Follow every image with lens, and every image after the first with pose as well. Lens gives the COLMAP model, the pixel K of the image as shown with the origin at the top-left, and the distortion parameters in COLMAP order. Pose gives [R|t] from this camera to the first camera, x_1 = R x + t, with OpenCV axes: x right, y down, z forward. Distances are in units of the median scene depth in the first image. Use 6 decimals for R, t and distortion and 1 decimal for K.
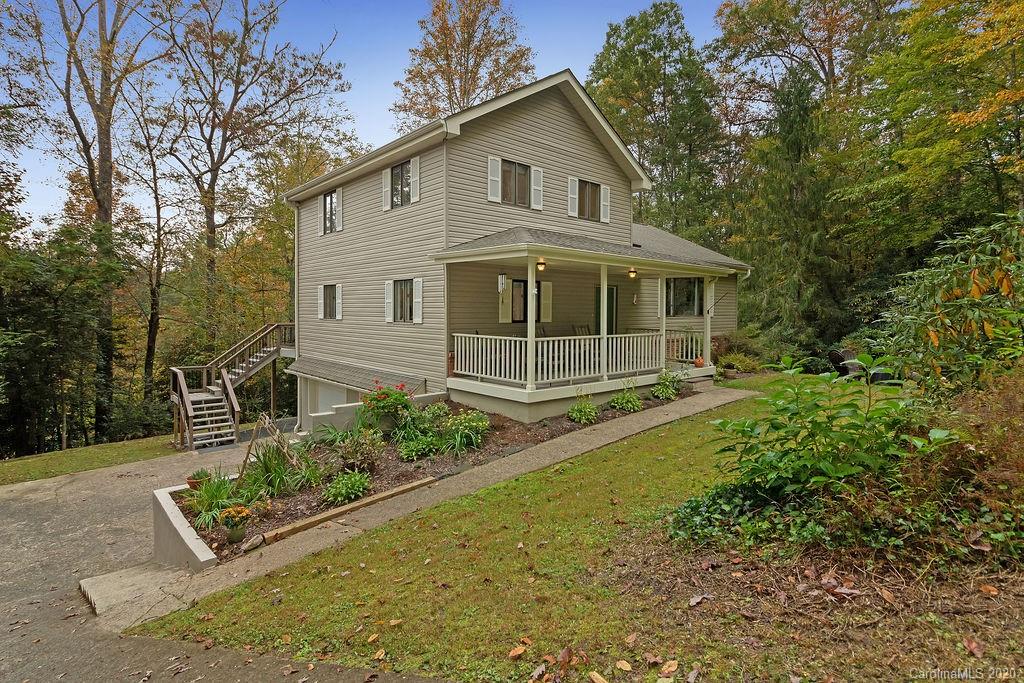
lens RADIAL K [[499.6, 0, 530.8], [0, 499.6, 308.6], [0, 0, 1]] dist [-0.011487, -0.000446]
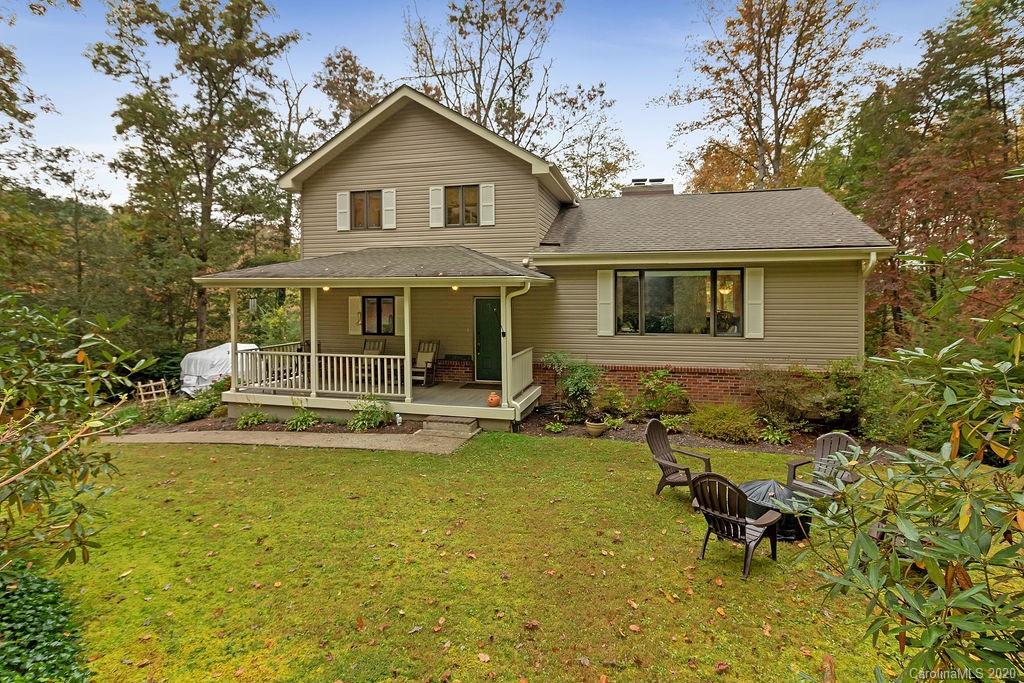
lens RADIAL K [[499.5, 0, 529.7], [0, 499.5, 284.9], [0, 0, 1]] dist [-0.003089, 0.001449]
pose [[0.574612, -0.025445, -0.818030, 0.980926], [0.005473, 0.999614, -0.027248, -0.045220], [0.818408, 0.011180, 0.574529, 0.595690]]
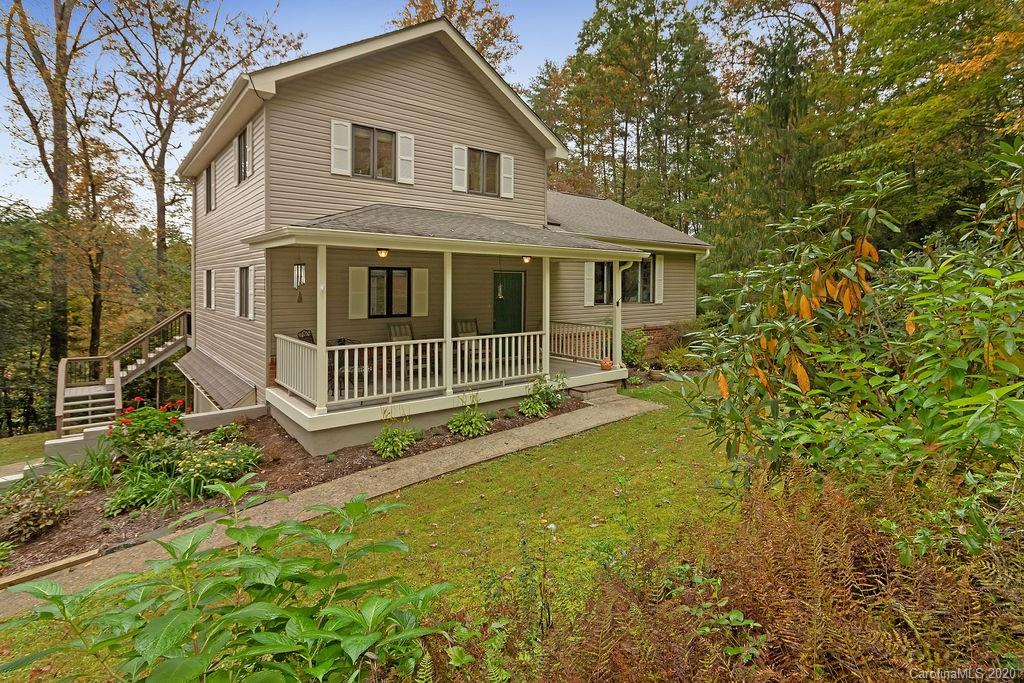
lens RADIAL K [[499.5, 0, 529.9], [0, 499.5, 276.7], [0, 0, 1]] dist [-0.003089, 0.001449]
pose [[0.998825, -0.001275, -0.048452, 0.246567], [0.000685, 0.999926, -0.012186, -0.027714], [0.048464, 0.012138, 0.998751, 0.155728]]
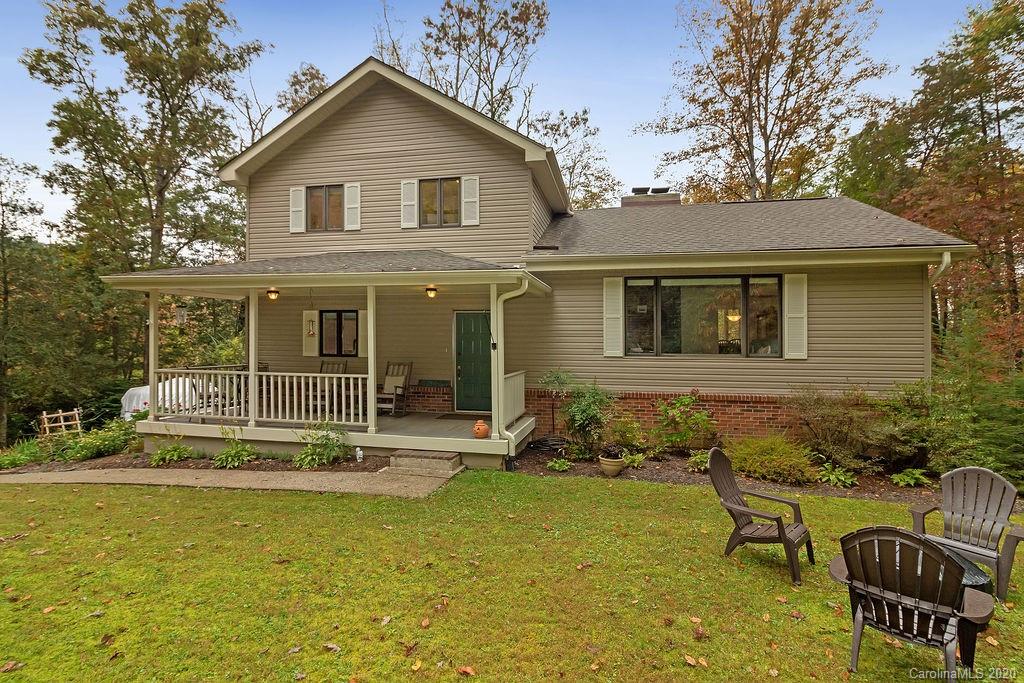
lens RADIAL K [[499.5, 0, 512.4], [0, 499.5, 334.0], [0, 0, 1]] dist [-0.003089, 0.001449]
pose [[0.591669, -0.018554, -0.805968, 0.834629], [-0.002270, 0.999693, -0.024680, 0.007025], [0.806178, 0.016432, 0.591445, 0.662637]]
